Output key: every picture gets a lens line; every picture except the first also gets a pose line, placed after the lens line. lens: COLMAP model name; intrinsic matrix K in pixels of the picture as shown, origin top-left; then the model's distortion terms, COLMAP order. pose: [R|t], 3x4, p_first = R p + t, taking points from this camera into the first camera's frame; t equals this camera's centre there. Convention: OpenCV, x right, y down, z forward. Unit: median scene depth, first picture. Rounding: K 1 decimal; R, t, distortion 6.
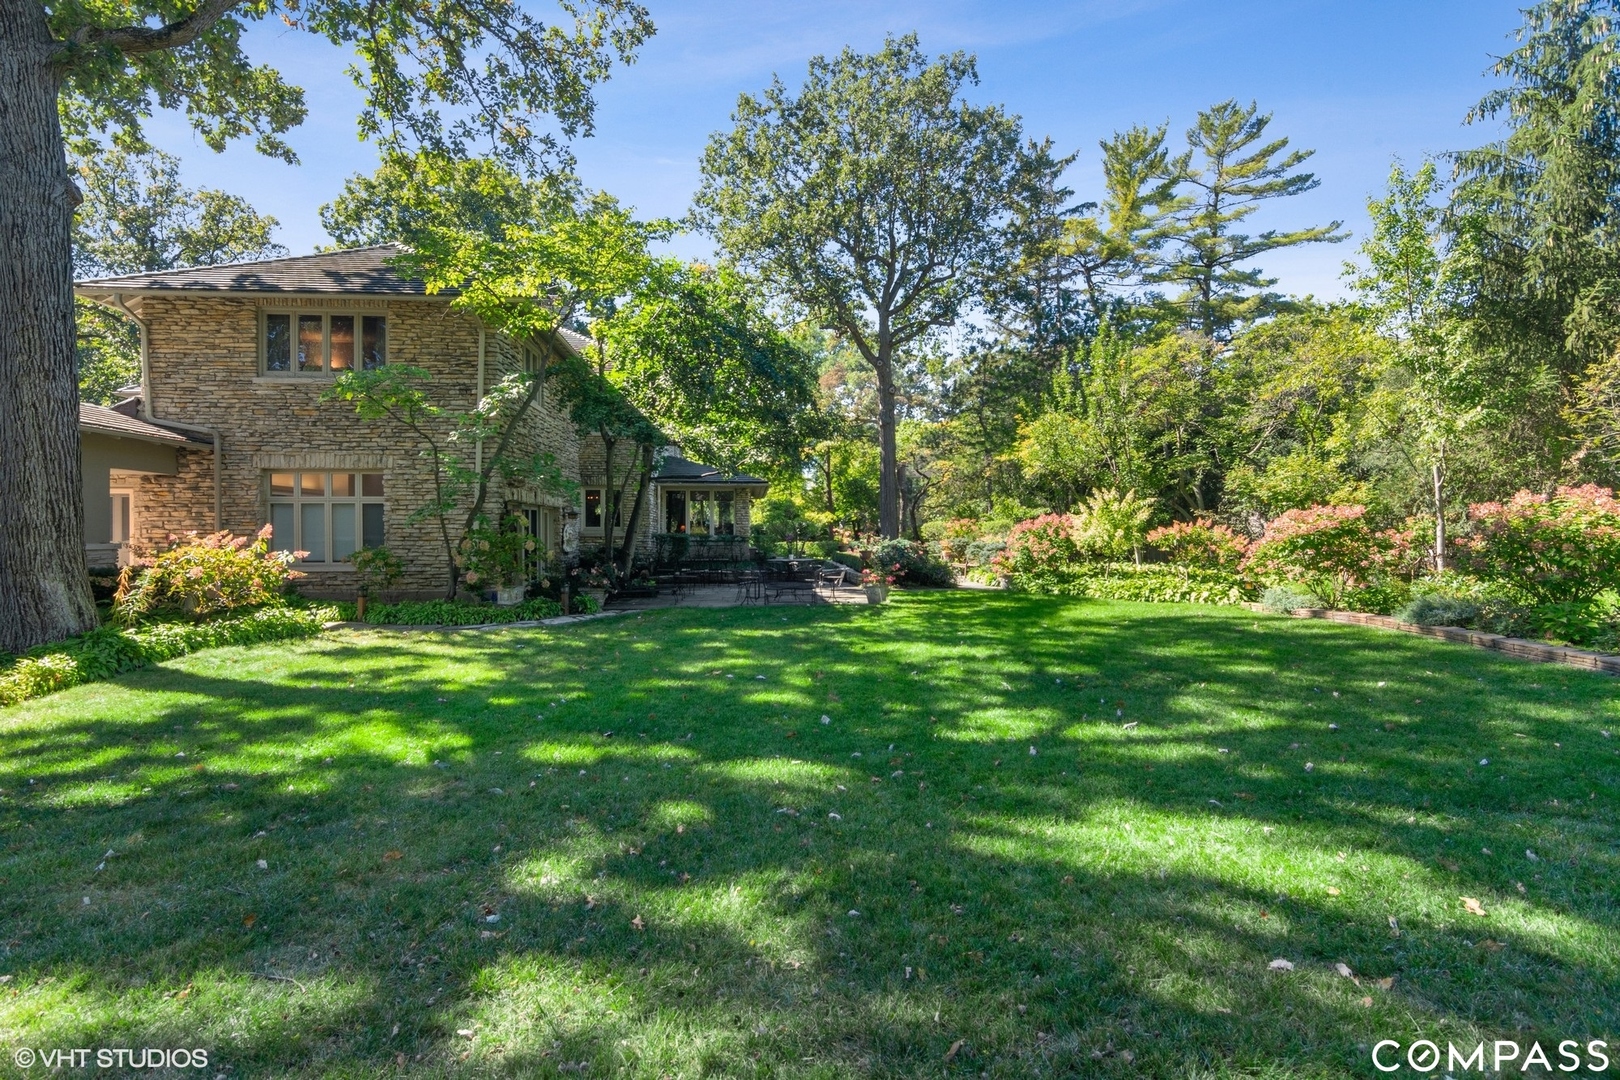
lens RADIAL K [[773.5, 0, 810.0], [0, 773.5, 540.0], [0, 0, 1]] dist [0.000016, -0.000512]
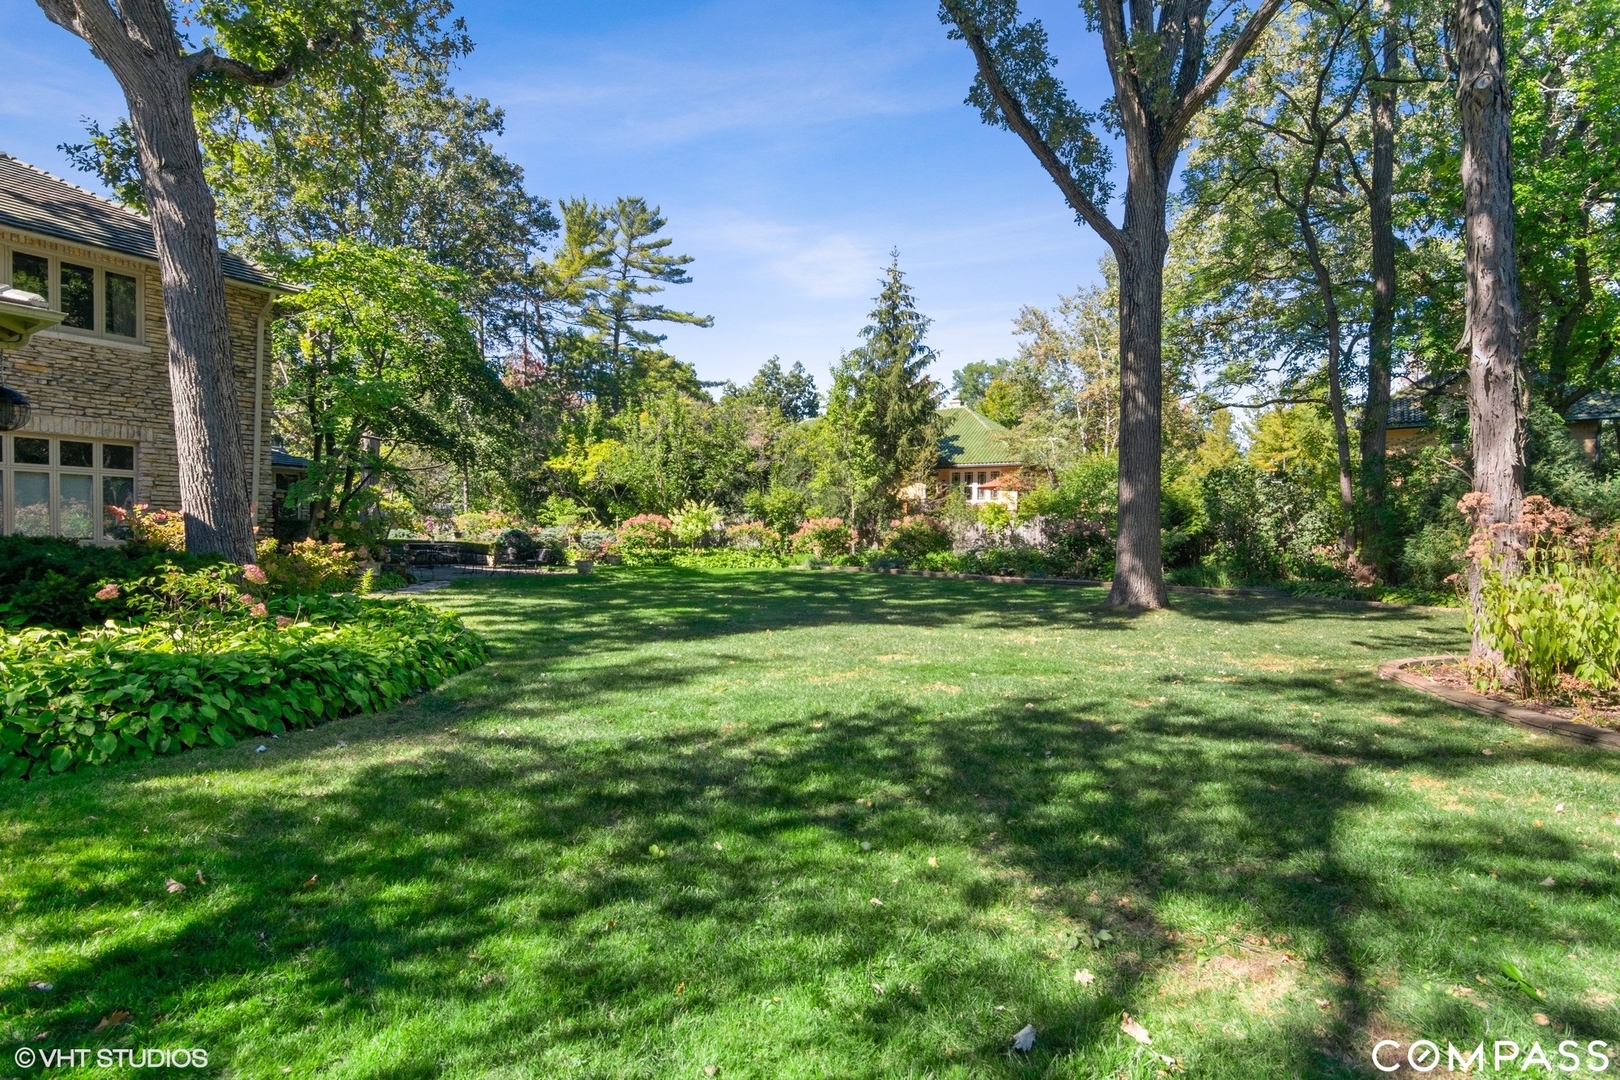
lens RADIAL K [[773.5, 0, 810.0], [0, 773.5, 540.0], [0, 0, 1]] dist [0.000016, -0.000512]
pose [[0.659864, 0.019644, 0.751128, -0.237081], [-0.025308, 0.999672, -0.003911, 0.005953], [-0.750958, -0.016429, 0.660145, -0.085060]]
